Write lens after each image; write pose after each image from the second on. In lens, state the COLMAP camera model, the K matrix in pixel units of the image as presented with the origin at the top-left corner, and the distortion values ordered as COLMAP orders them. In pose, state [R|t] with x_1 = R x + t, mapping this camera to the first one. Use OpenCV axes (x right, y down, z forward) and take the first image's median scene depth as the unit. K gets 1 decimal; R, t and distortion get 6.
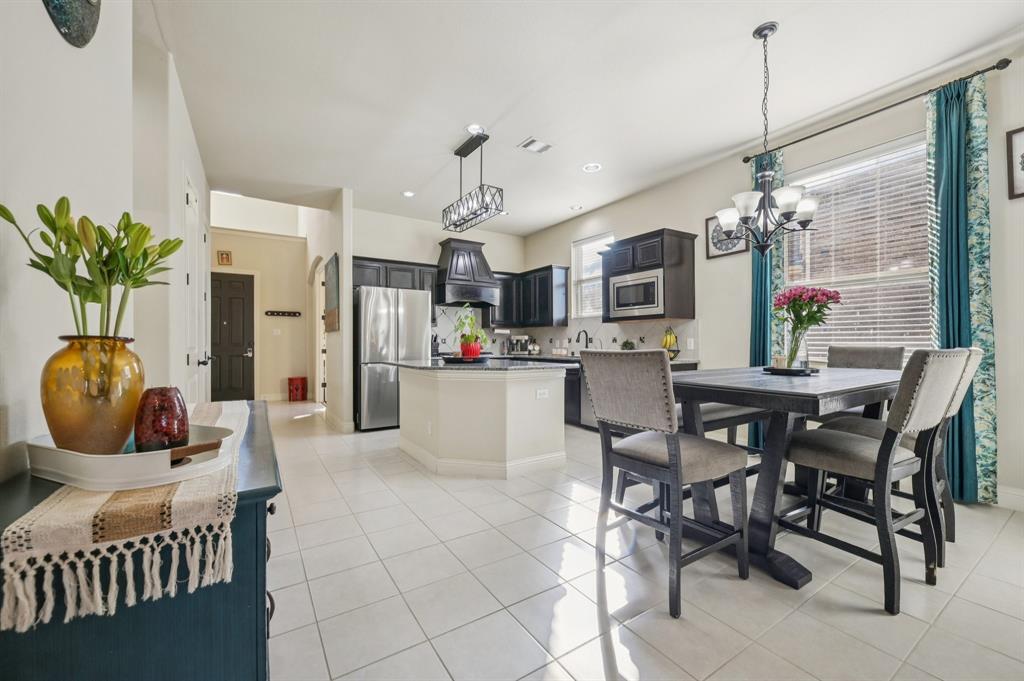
lens RADIAL K [[402.6, 0, 510.3], [0, 402.6, 339.1], [0, 0, 1]] dist [-0.001108, 0.000098]
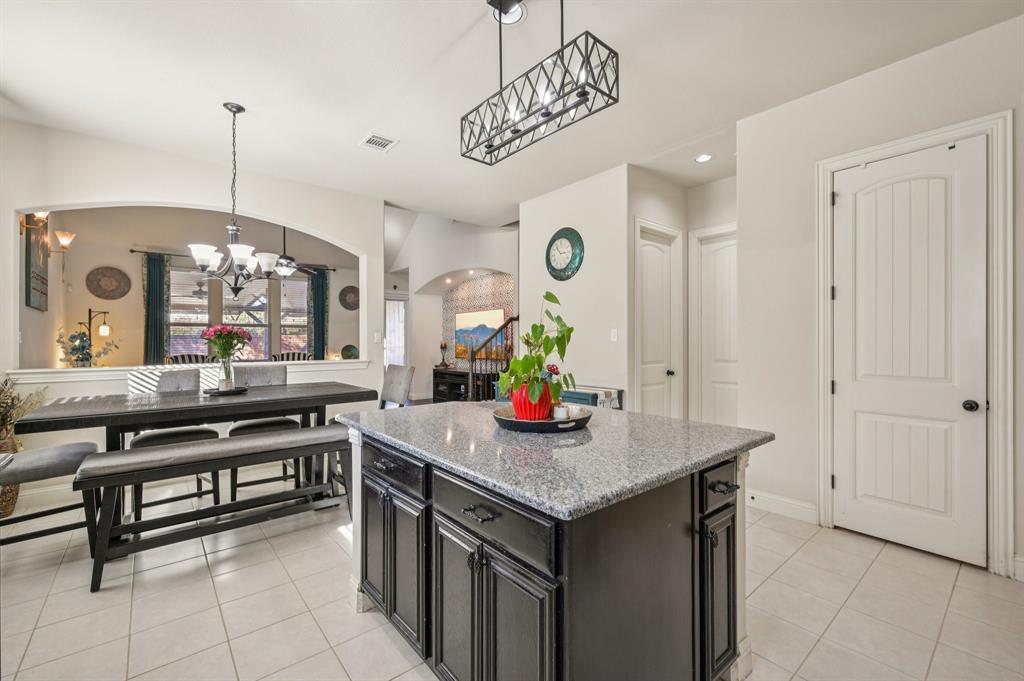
lens RADIAL K [[430.0, 0, 513.5], [0, 430.0, 339.5], [0, 0, 1]] dist [-0.002179, -0.001071]
pose [[-0.990247, 0.002732, -0.139294, -0.000608], [0.004637, 0.999900, -0.013356, -0.025201], [0.139244, -0.013872, -0.990161, 1.044332]]
